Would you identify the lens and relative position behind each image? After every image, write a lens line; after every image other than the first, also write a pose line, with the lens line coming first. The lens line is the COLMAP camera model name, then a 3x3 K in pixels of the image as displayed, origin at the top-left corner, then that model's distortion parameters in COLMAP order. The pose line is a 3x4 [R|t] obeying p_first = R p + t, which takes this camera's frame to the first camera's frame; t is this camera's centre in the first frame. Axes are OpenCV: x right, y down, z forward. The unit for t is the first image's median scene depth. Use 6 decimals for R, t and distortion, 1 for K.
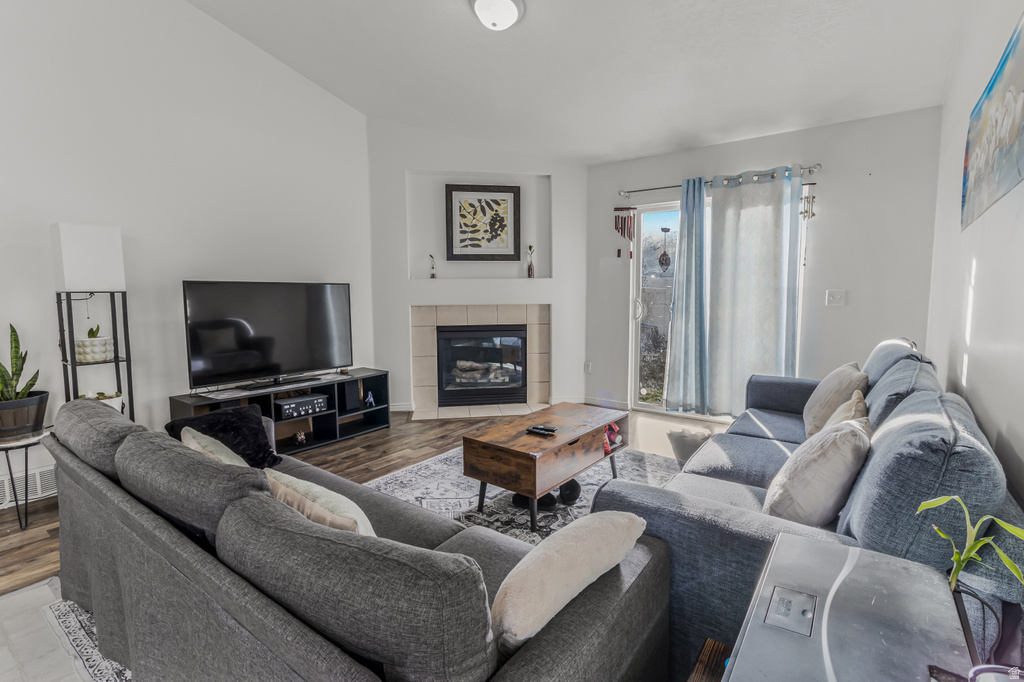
lens RADIAL K [[490.2, 0, 512.0], [0, 490.2, 341.0], [0, 0, 1]] dist [0.001530, 0.000256]
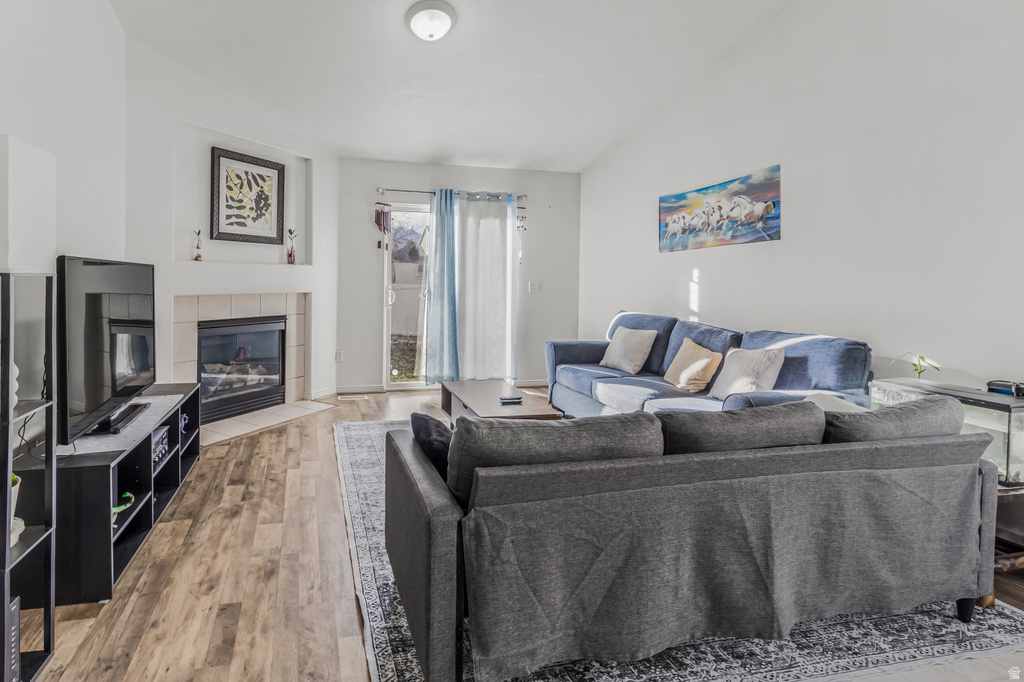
lens RADIAL K [[474.5, 0, 511.2], [0, 474.5, 289.9], [0, 0, 1]] dist [-0.000281, 0.000169]
pose [[0.645929, -0.001913, 0.763395, -0.400907], [0.062098, 0.996815, -0.050044, -0.011432], [-0.760868, 0.079730, 0.643990, 0.127148]]
